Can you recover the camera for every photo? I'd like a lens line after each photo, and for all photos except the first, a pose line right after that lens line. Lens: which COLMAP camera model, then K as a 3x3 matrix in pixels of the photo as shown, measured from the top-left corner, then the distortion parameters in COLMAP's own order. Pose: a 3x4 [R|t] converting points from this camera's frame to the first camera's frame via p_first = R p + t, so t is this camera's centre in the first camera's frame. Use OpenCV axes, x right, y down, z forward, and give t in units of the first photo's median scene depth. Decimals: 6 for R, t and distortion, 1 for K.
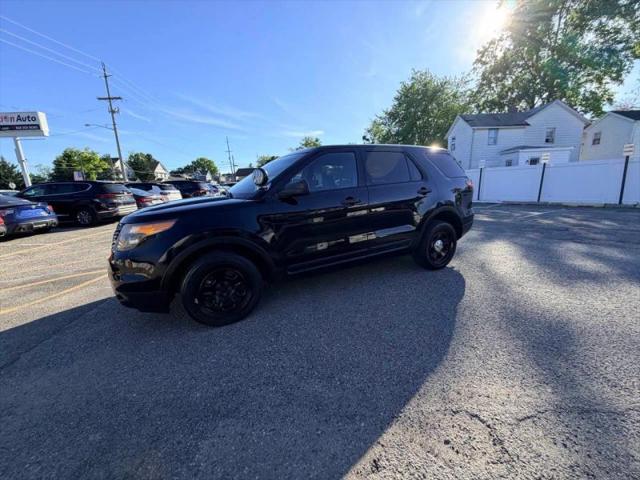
lens RADIAL K [[253.8, 0, 319.1], [0, 253.8, 241.3], [0, 0, 1]] dist [0.000084, -0.000104]
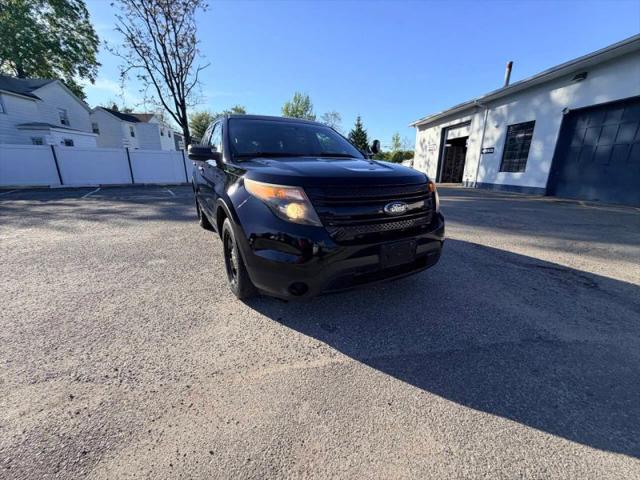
lens RADIAL K [[253.8, 0, 318.6], [0, 253.8, 240.2], [0, 0, 1]] dist [0.000084, -0.000104]
pose [[-0.048950, -0.242913, 0.968812, -0.161469], [0.200976, 0.947740, 0.247784, -0.017113], [-0.978372, 0.206838, 0.002428, 0.135988]]
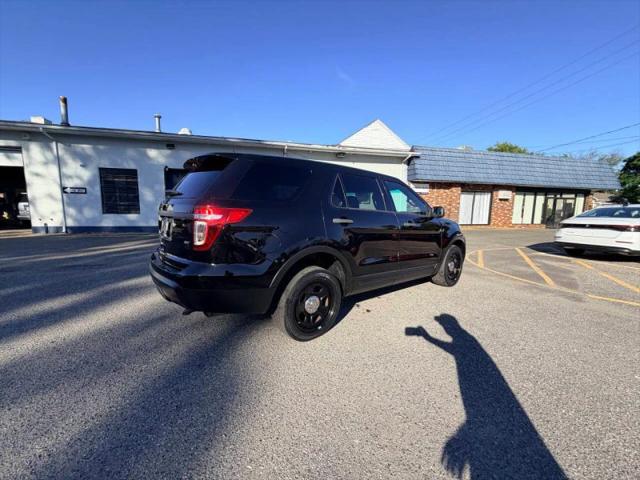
lens RADIAL K [[253.8, 0, 319.8], [0, 253.8, 240.0], [0, 0, 1]] dist [0.000084, -0.000104]
pose [[-0.977338, 0.047006, -0.206398, 0.052524], [-0.022601, 0.946289, 0.322531, -0.066364], [0.210473, 0.319887, -0.923782, 0.304379]]
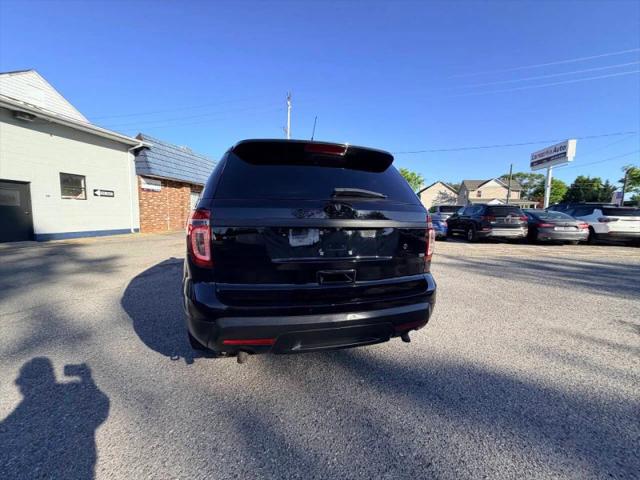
lens RADIAL K [[253.8, 0, 318.4], [0, 253.8, 240.6], [0, 0, 1]] dist [0.000084, -0.000104]
pose [[-0.206431, 0.132994, -0.969381, 0.152855], [-0.213707, 0.960672, 0.177308, -0.048981], [0.954838, 0.243765, -0.169891, 0.203978]]
